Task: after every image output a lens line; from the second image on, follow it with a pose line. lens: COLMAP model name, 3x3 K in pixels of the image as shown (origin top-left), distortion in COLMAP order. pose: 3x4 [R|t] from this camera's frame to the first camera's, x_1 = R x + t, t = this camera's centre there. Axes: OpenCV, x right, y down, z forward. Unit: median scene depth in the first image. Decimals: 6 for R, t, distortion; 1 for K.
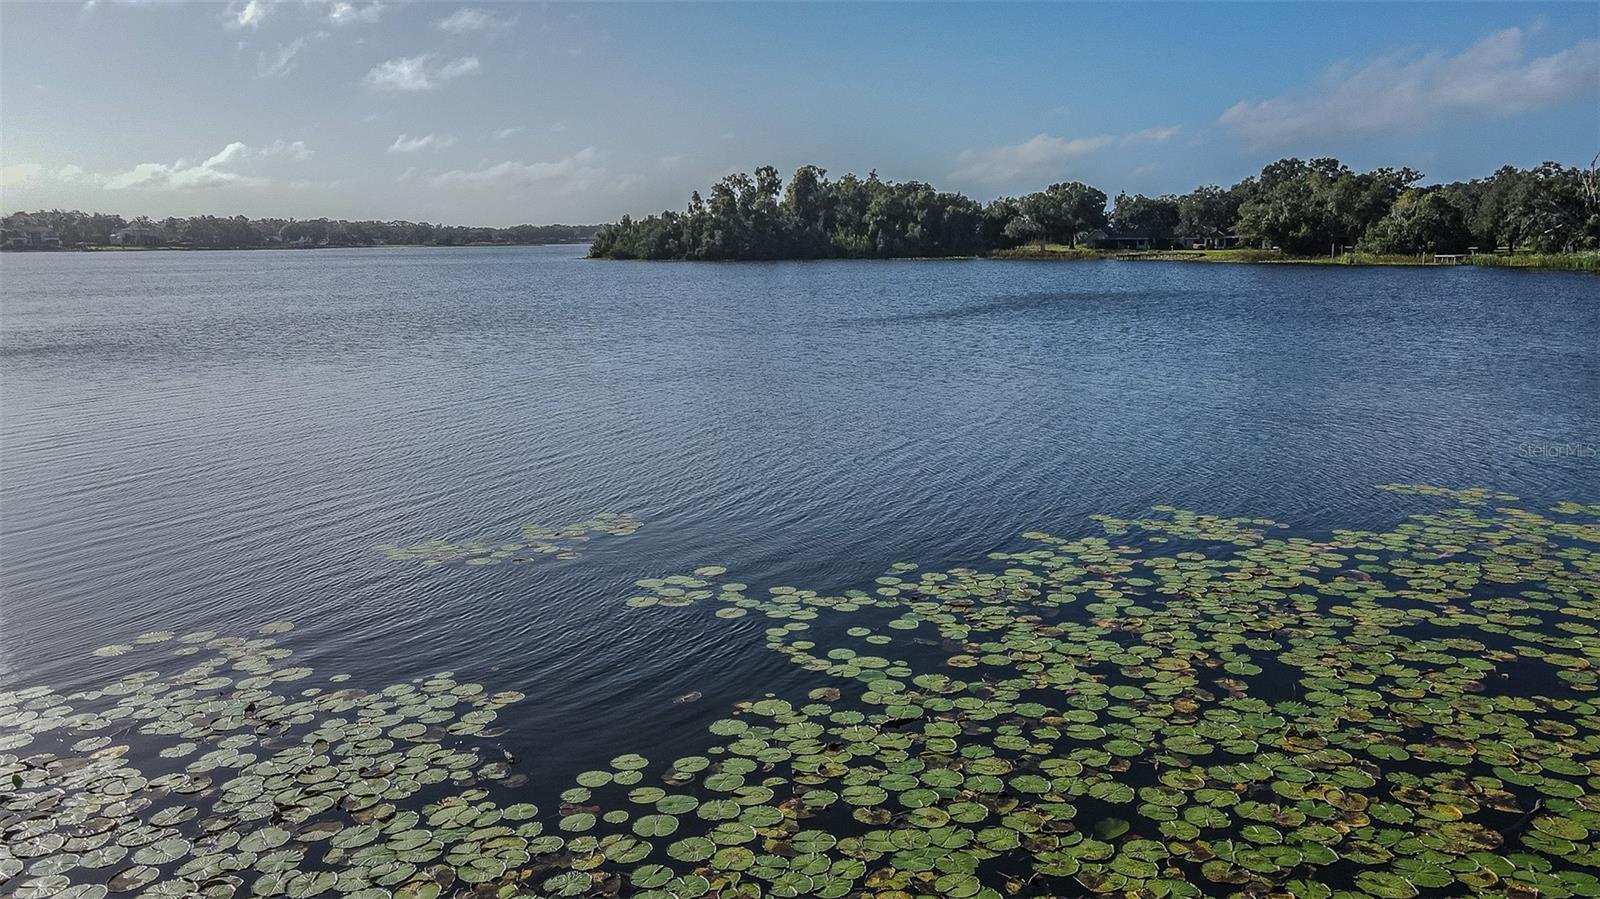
lens RADIAL K [[1219.1, 0, 814.8], [0, 1219.1, 452.6], [0, 0, 1]] dist [-0.001155, 0.037382]
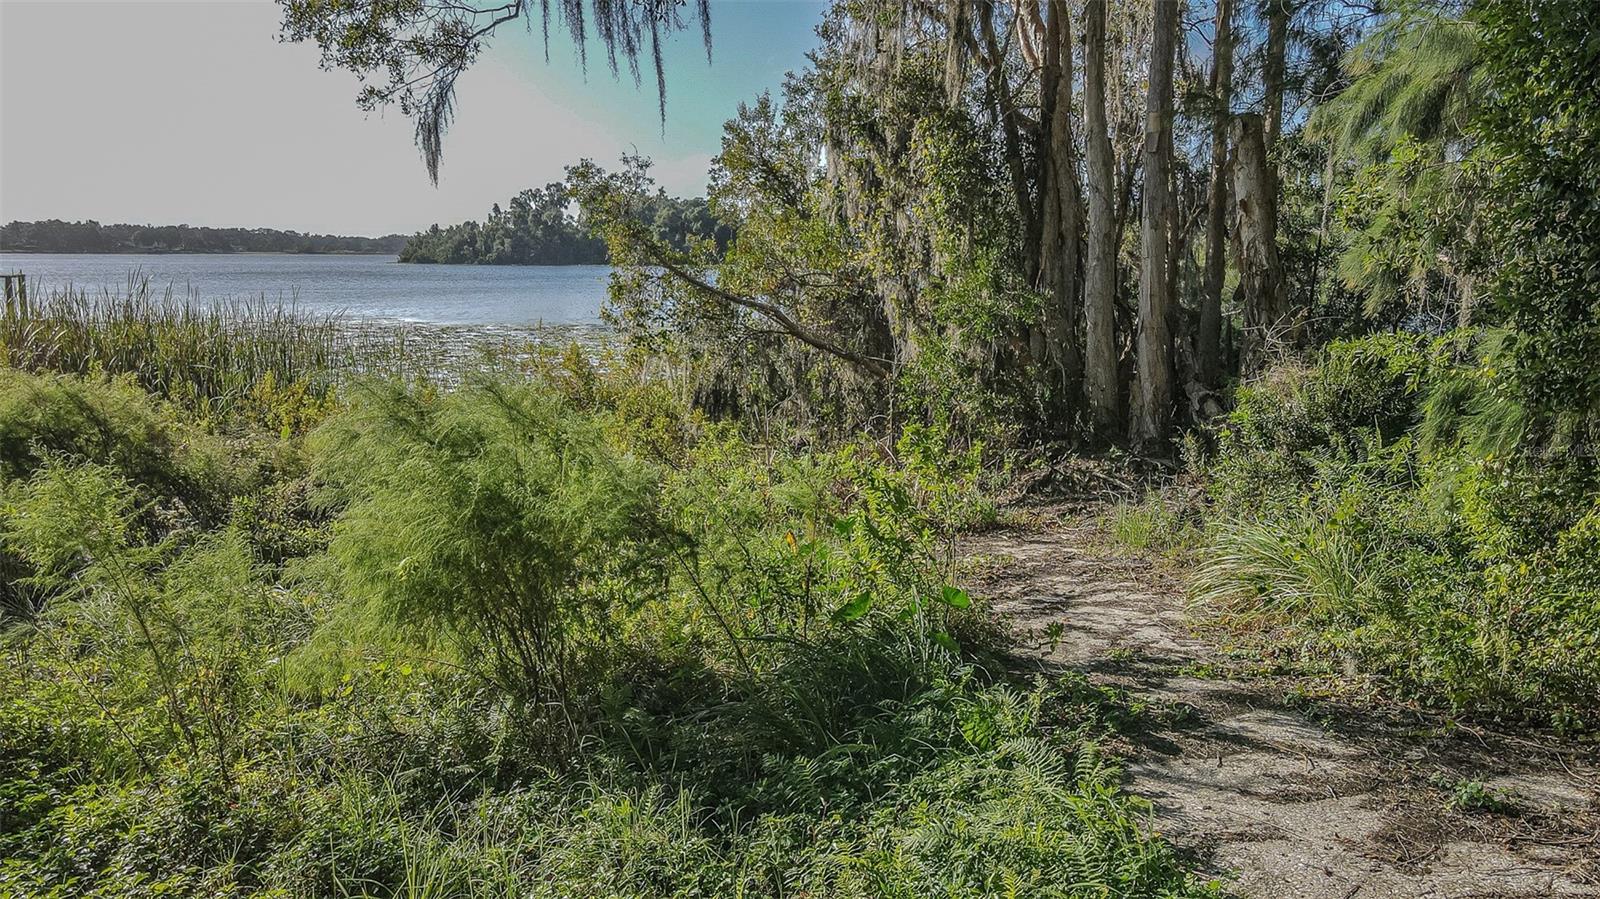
lens RADIAL K [[1219.1, 0, 804.1], [0, 1219.1, 450.6], [0, 0, 1]] dist [-0.001155, 0.037382]
pose [[0.996783, -0.003582, 0.080066, 0.096102], [0.004532, 0.999922, -0.011681, 0.028230], [-0.080018, 0.012006, 0.996721, -0.143955]]
